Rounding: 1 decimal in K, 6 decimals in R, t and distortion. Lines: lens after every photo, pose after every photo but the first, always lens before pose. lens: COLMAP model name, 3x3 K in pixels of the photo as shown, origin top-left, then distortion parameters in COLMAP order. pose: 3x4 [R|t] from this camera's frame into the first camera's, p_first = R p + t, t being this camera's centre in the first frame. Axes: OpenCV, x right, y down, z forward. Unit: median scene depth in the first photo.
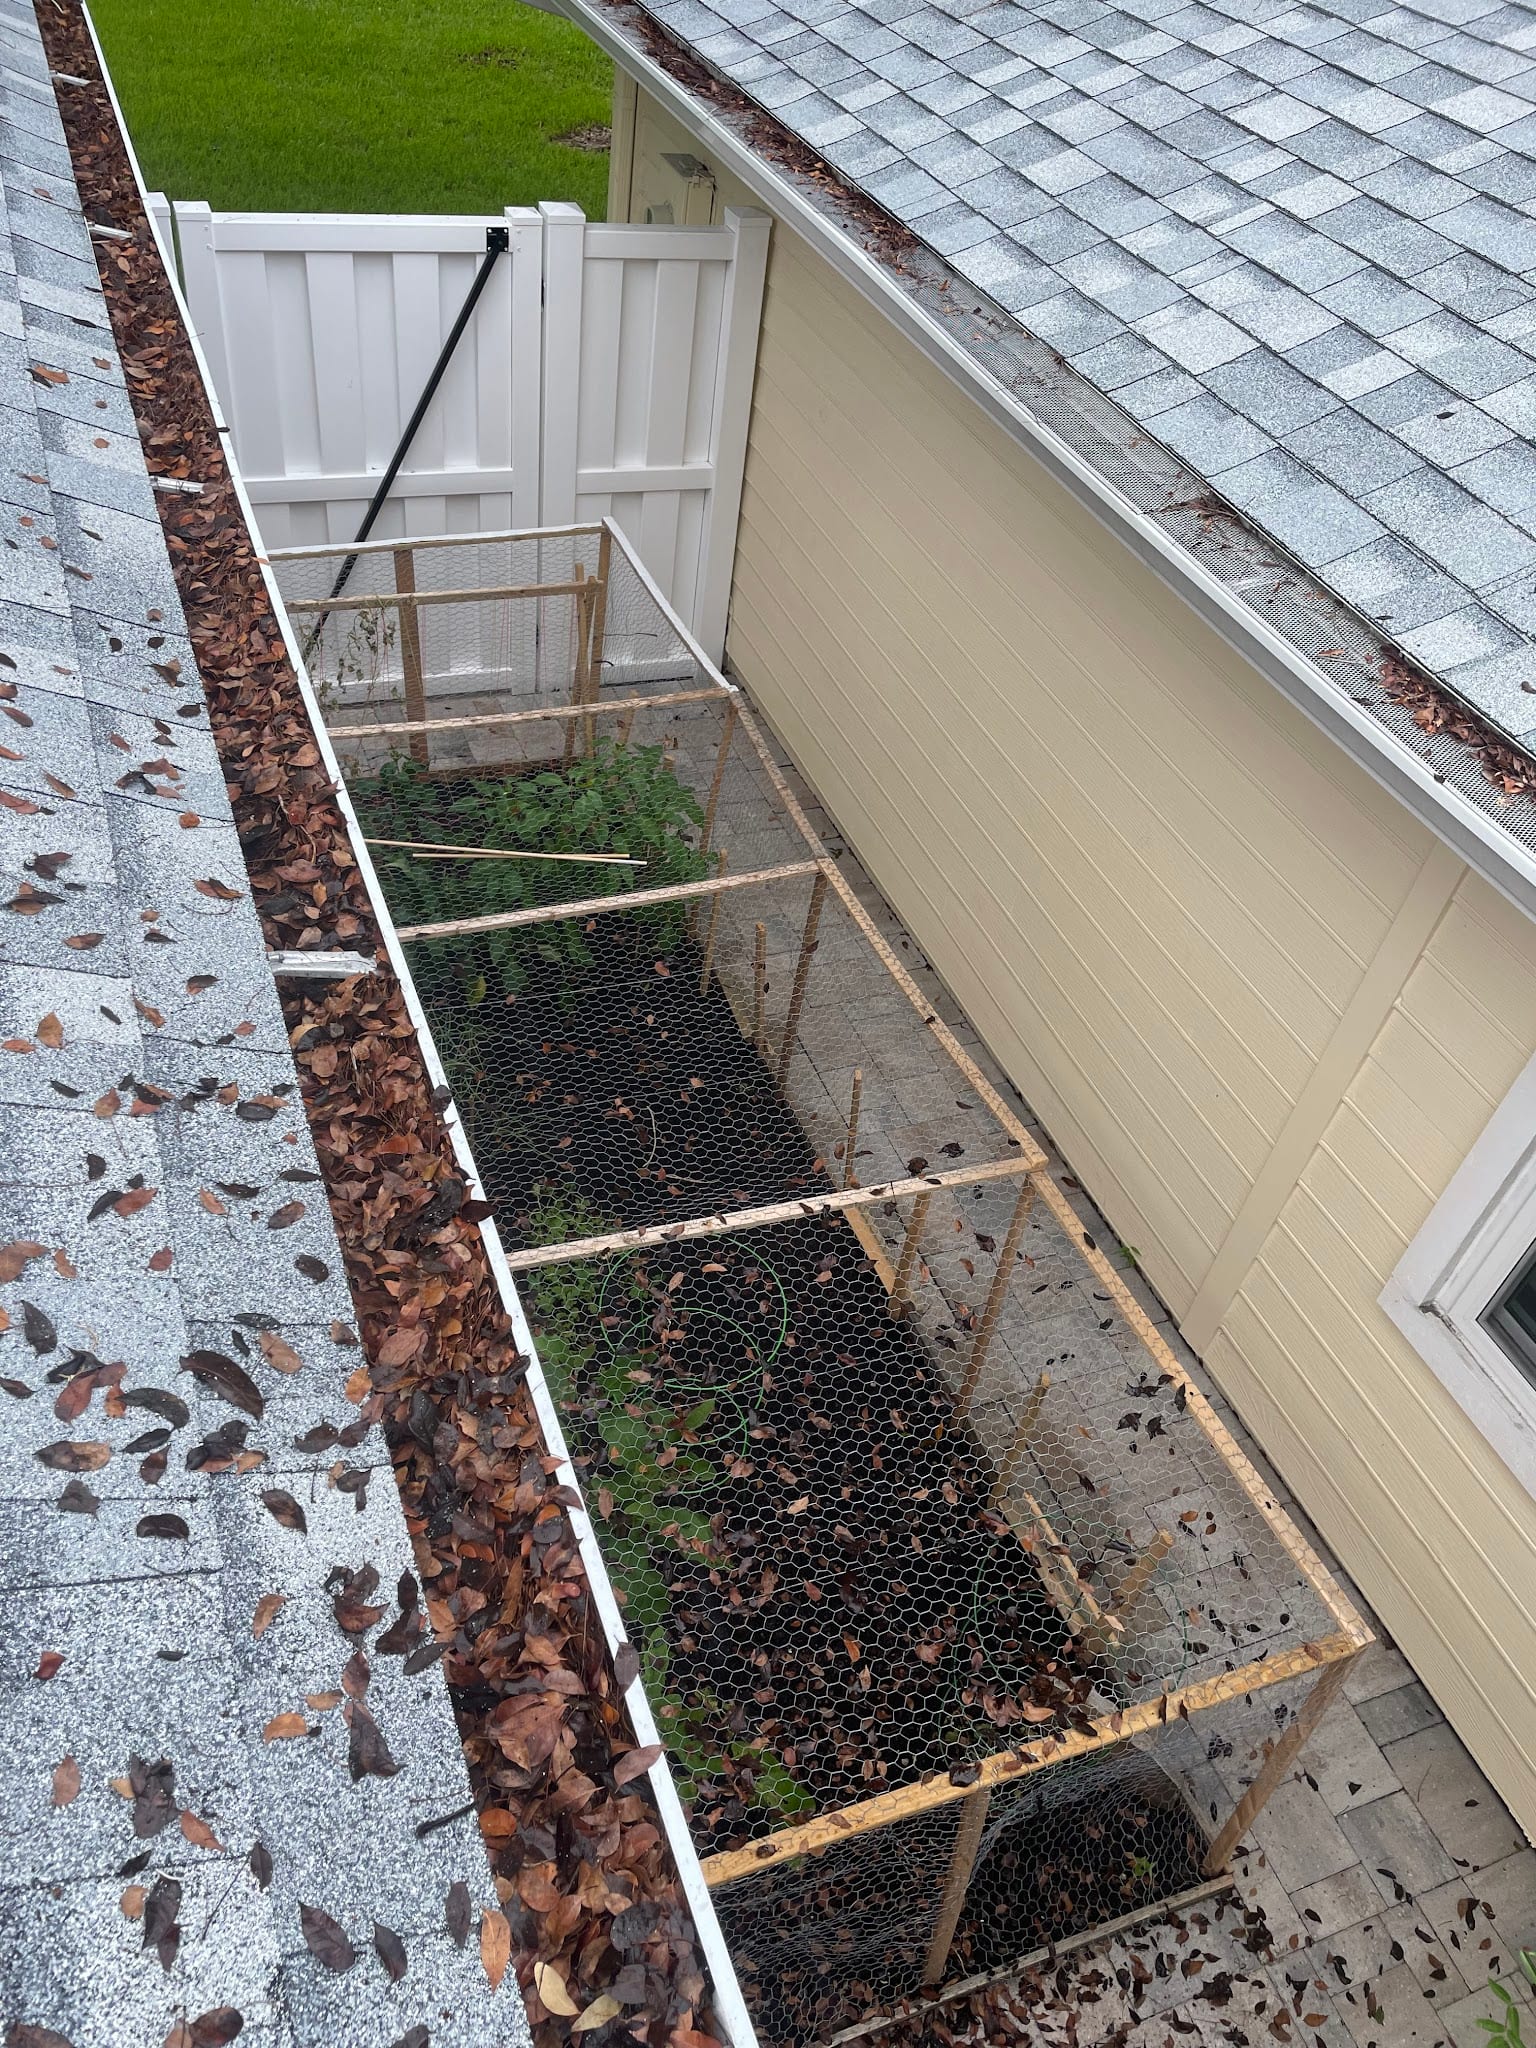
lens RADIAL K [[1558.9, 0, 791.8], [0, 1558.9, 1048.2], [0, 0, 1]] dist [0.084287, -0.107181]
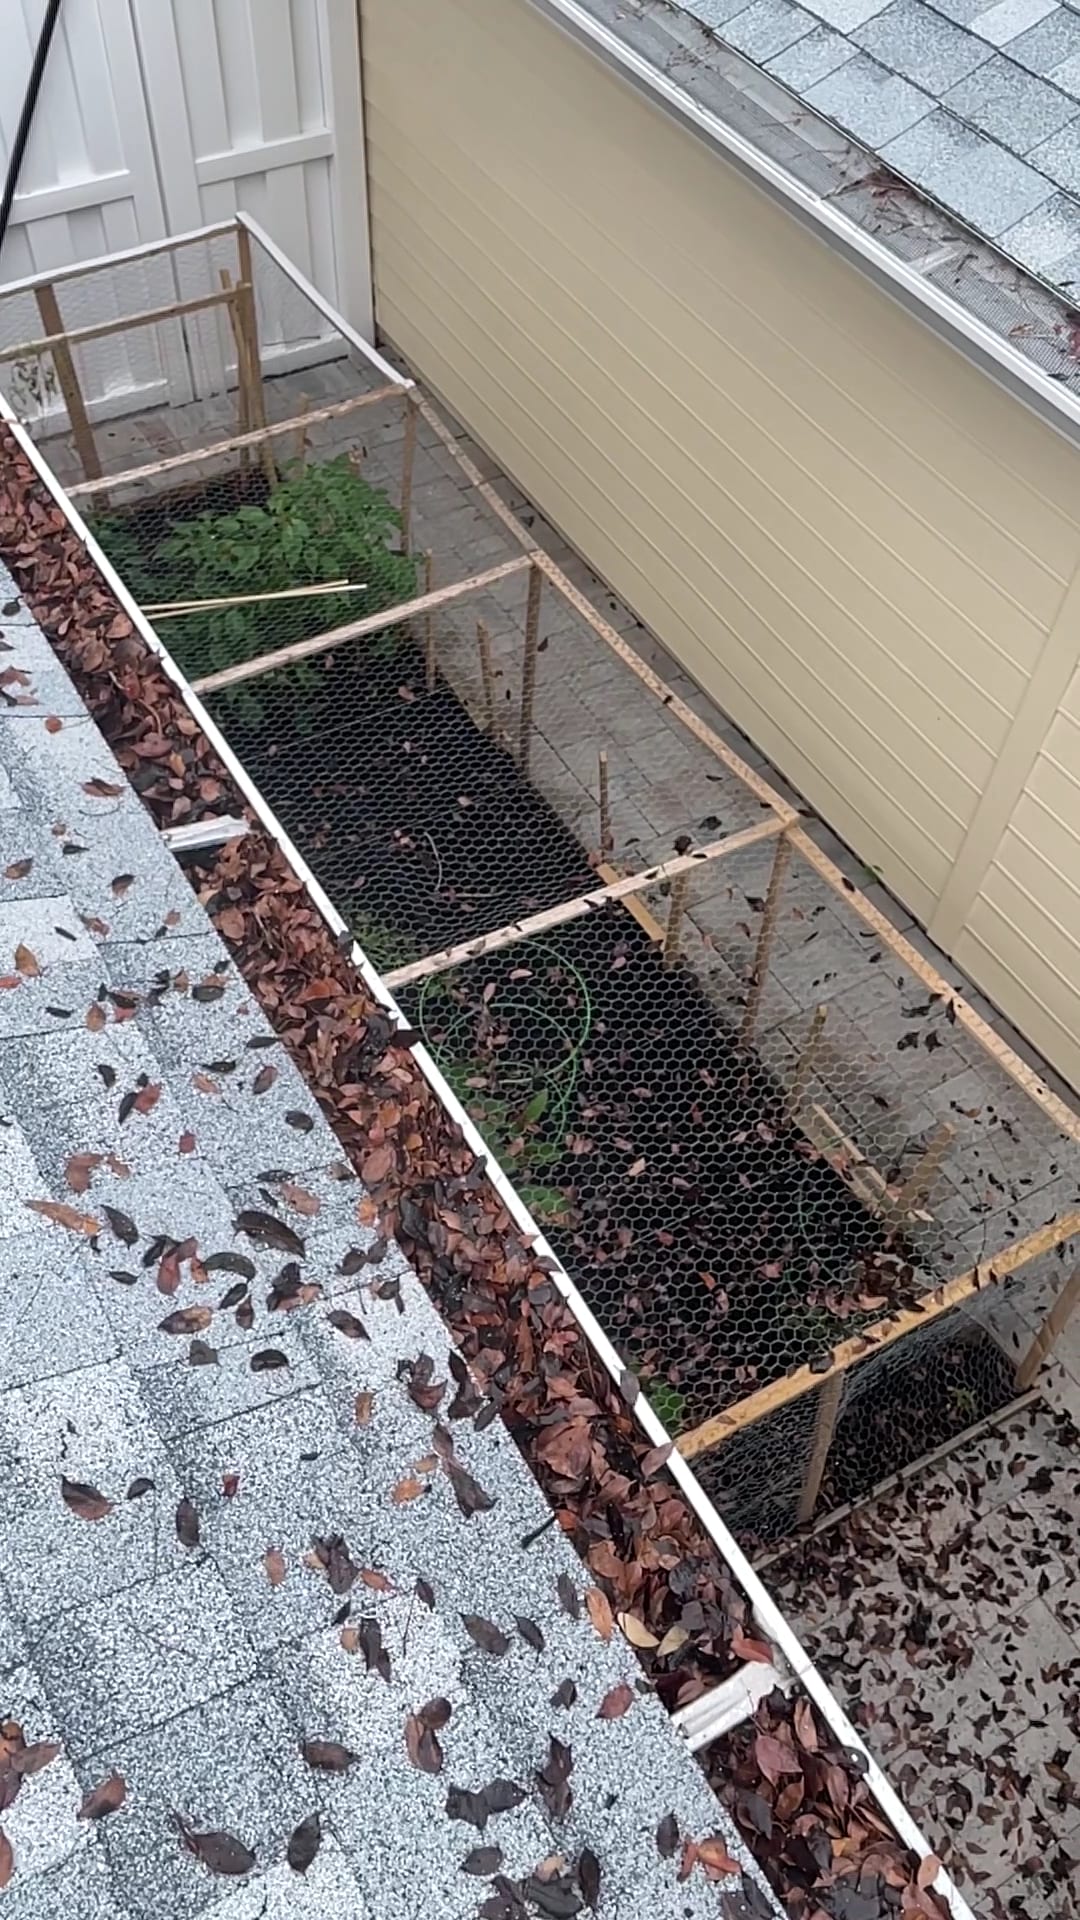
lens RADIAL K [[1562.5, 0, 546.2], [0, 1562.5, 930.6], [0, 0, 1]] dist [0.102170, -0.153820]
pose [[0.984055, -0.175601, 0.028292, -0.066799], [0.167670, 0.968917, 0.181894, -0.098879], [-0.059354, -0.174250, 0.982911, -0.088039]]
